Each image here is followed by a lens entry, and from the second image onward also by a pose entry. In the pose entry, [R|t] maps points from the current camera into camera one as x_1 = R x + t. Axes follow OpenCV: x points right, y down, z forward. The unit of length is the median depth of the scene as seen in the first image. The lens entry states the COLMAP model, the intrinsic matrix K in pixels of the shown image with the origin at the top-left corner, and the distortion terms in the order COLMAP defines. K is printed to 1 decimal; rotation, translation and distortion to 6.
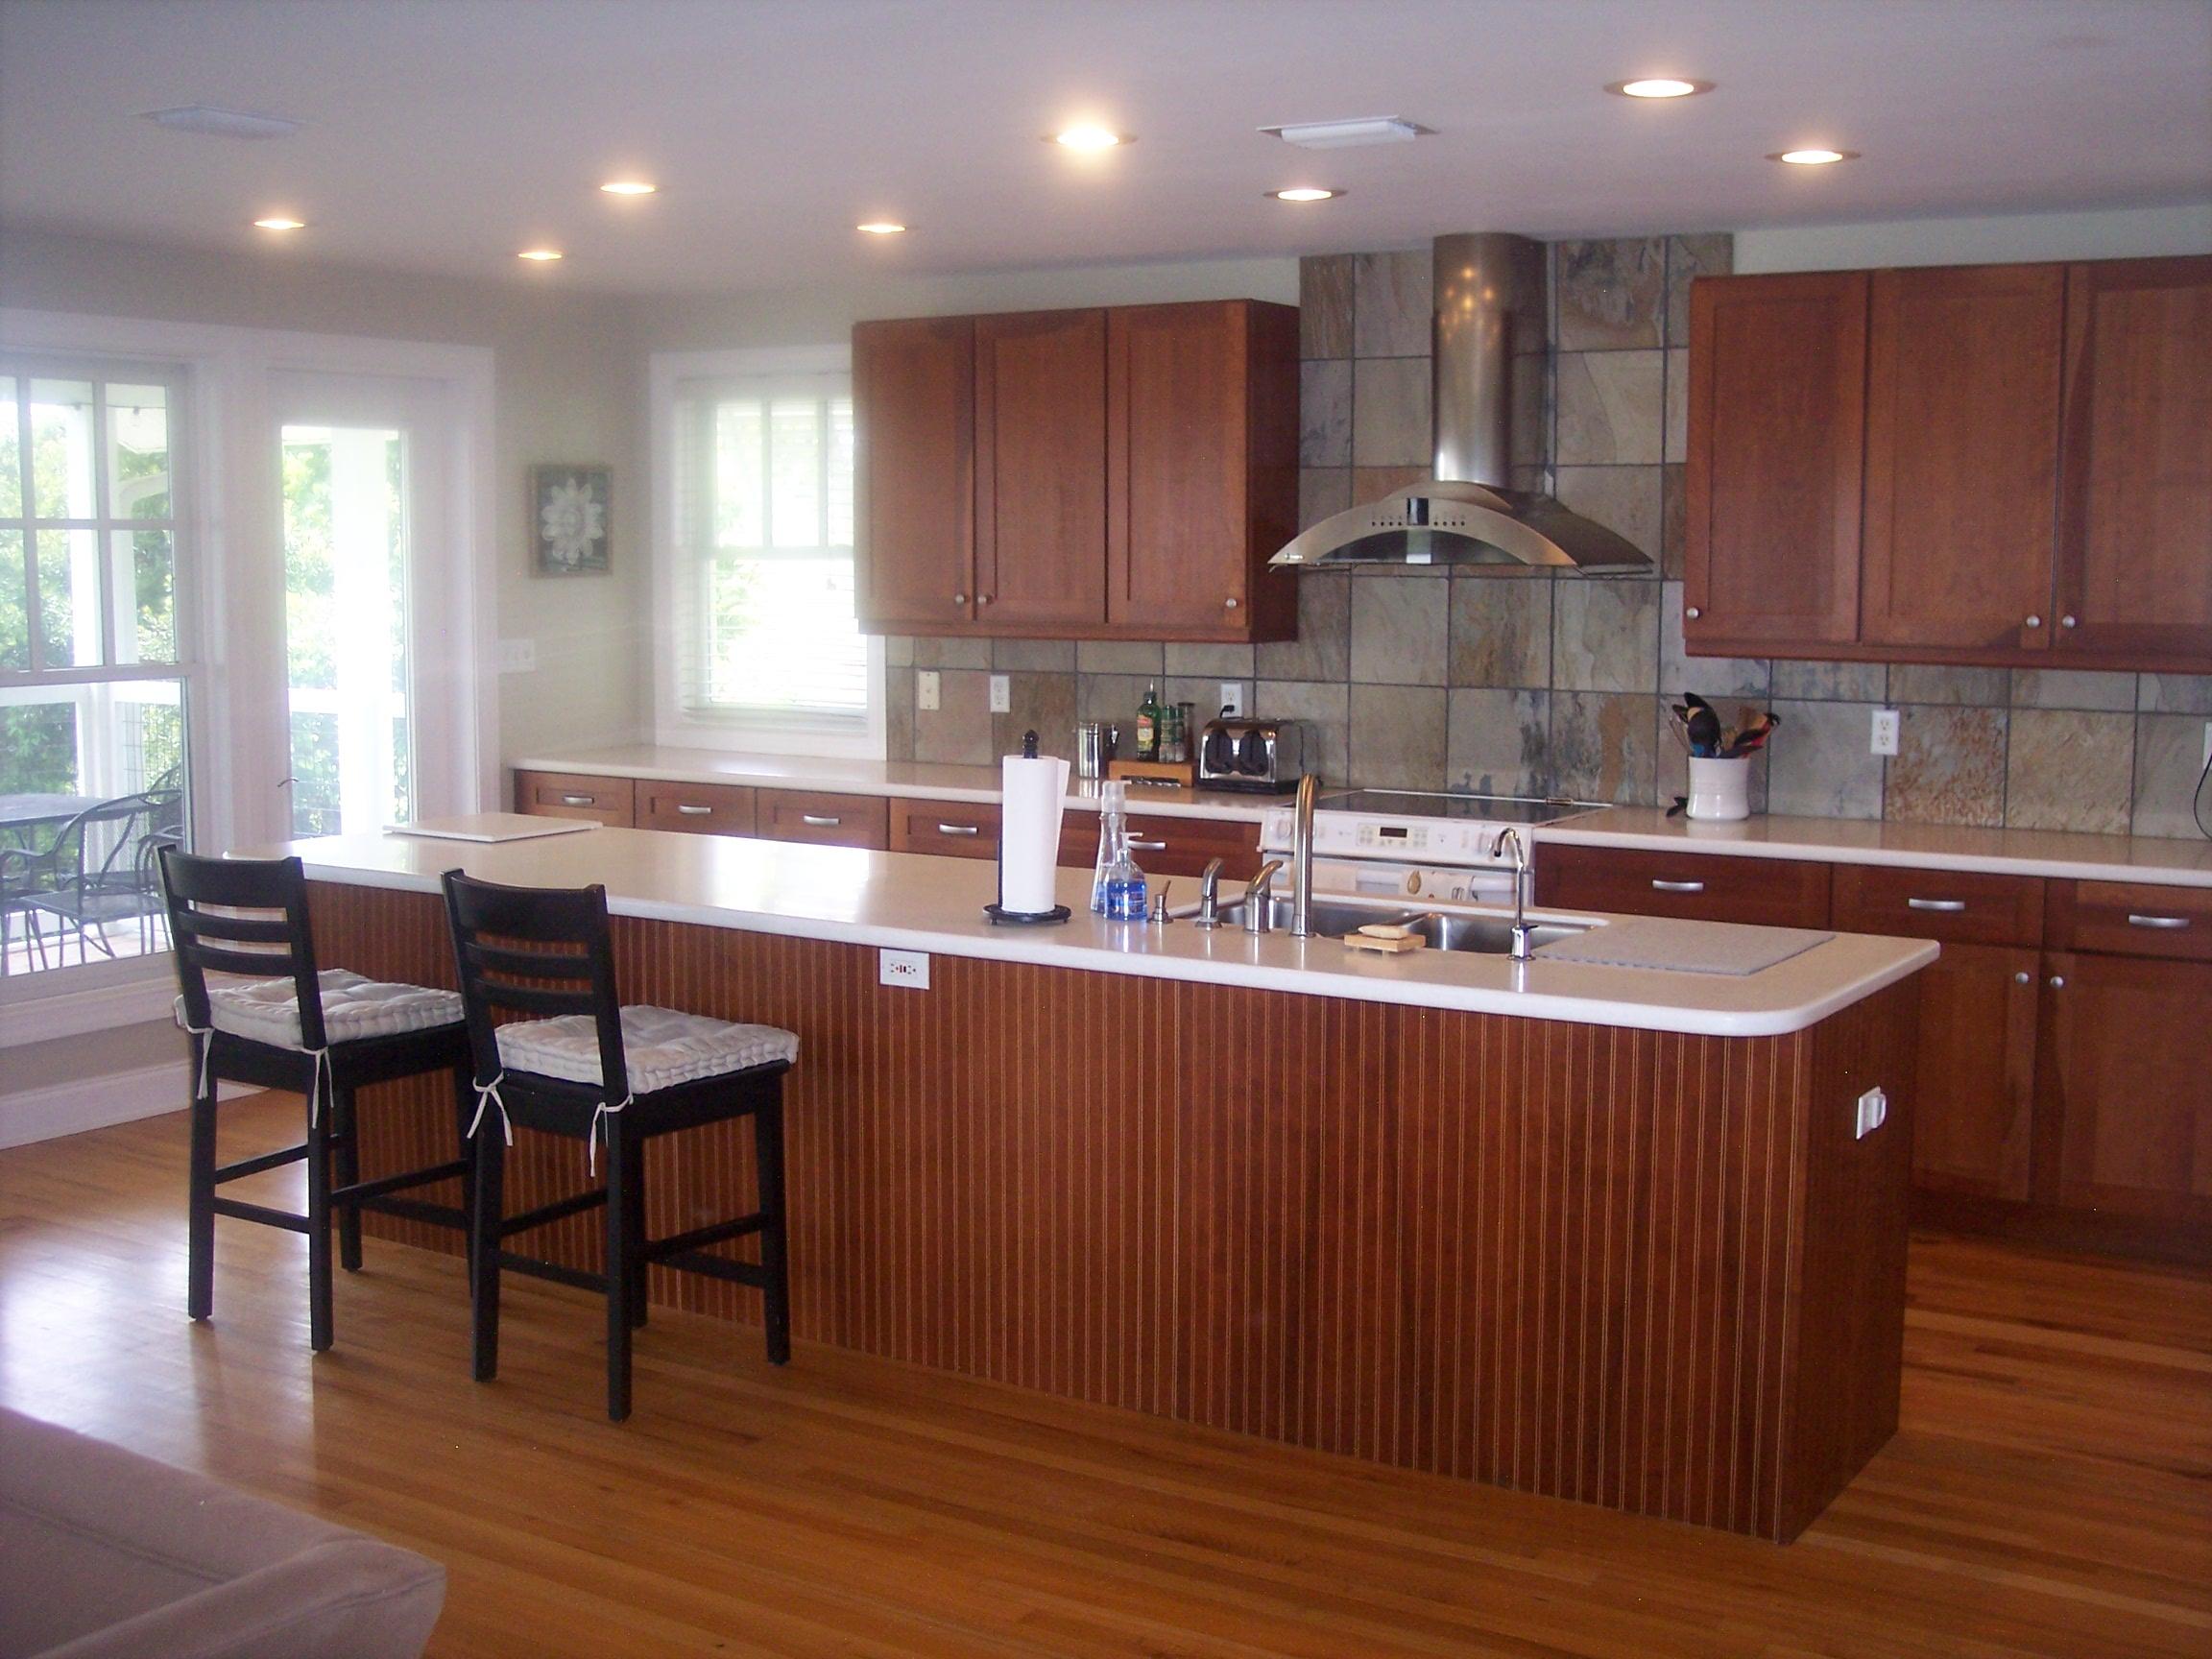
lens RADIAL K [[2513.9, 0, 1105.3], [0, 2513.9, 828.6], [0, 0, 1]] dist [-0.111580, 0.000000]
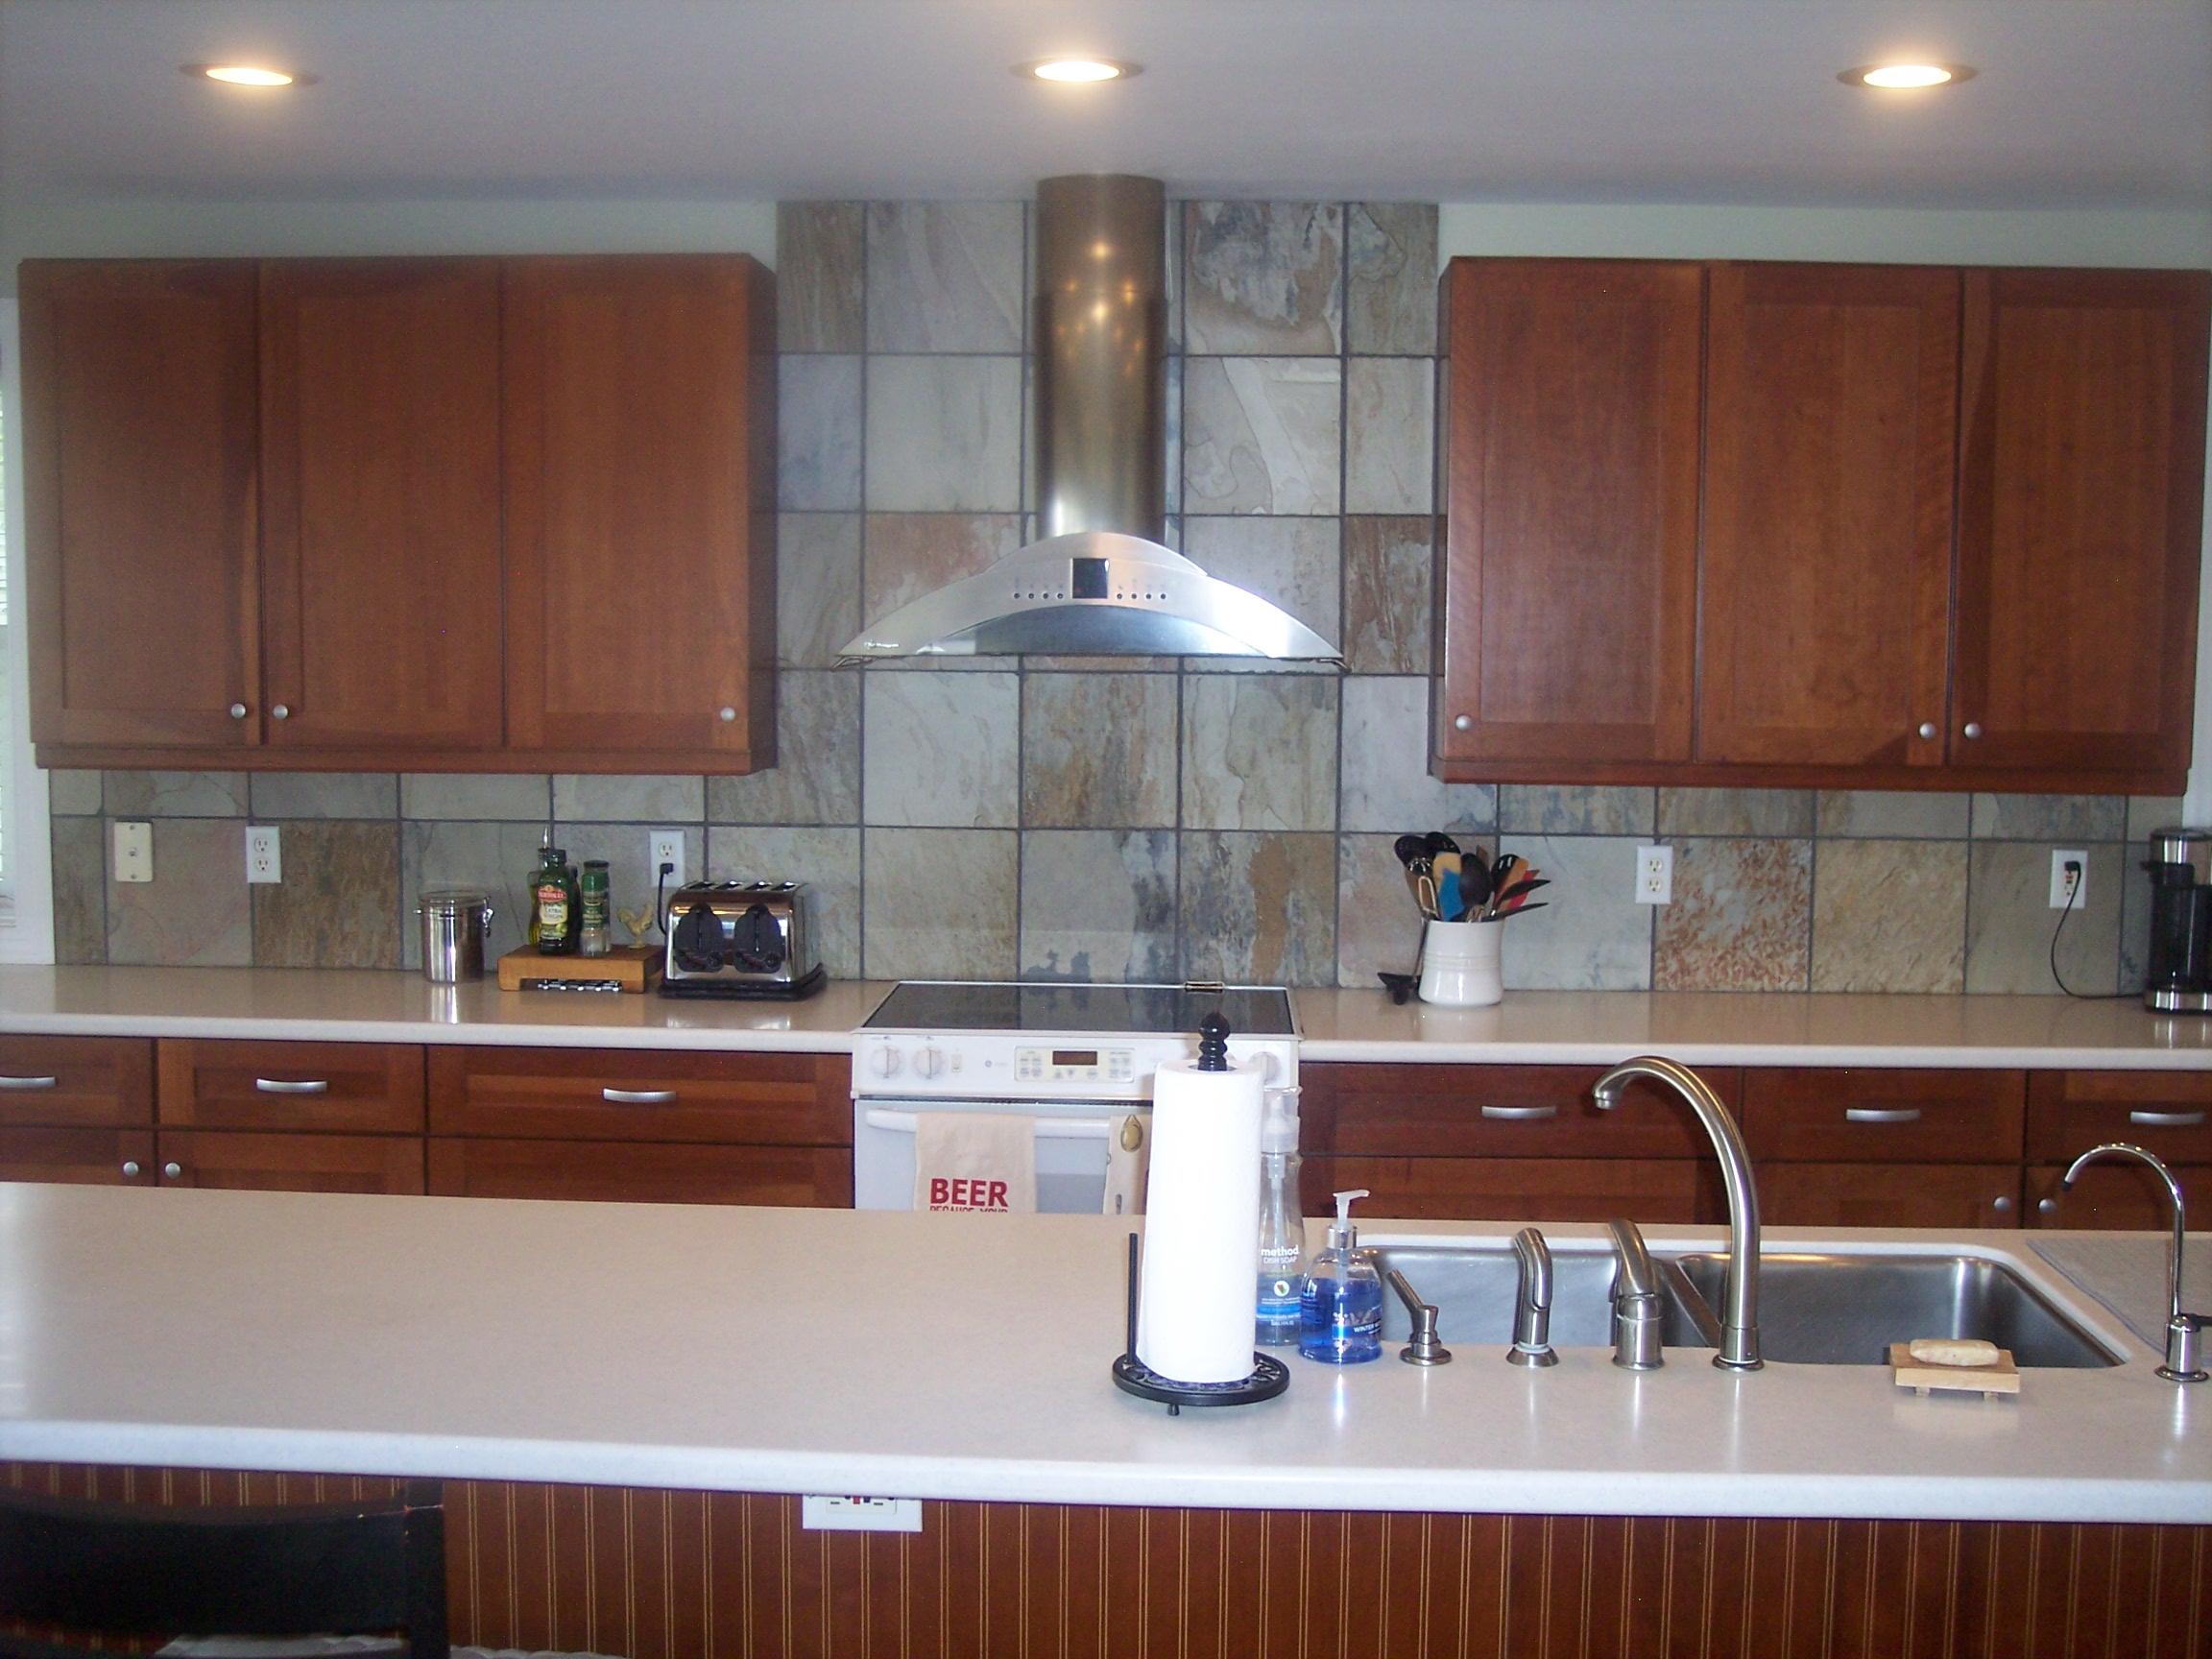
lens RADIAL K [[2513.9, 0, 1076.0], [0, 2513.9, 872.9], [0, 0, 1]] dist [-0.111580, 0.000000]
pose [[0.867279, -0.045960, 0.495696, -0.206855], [0.048994, 0.998775, 0.006884, -0.050516], [-0.495405, 0.018316, 0.868469, 0.401573]]
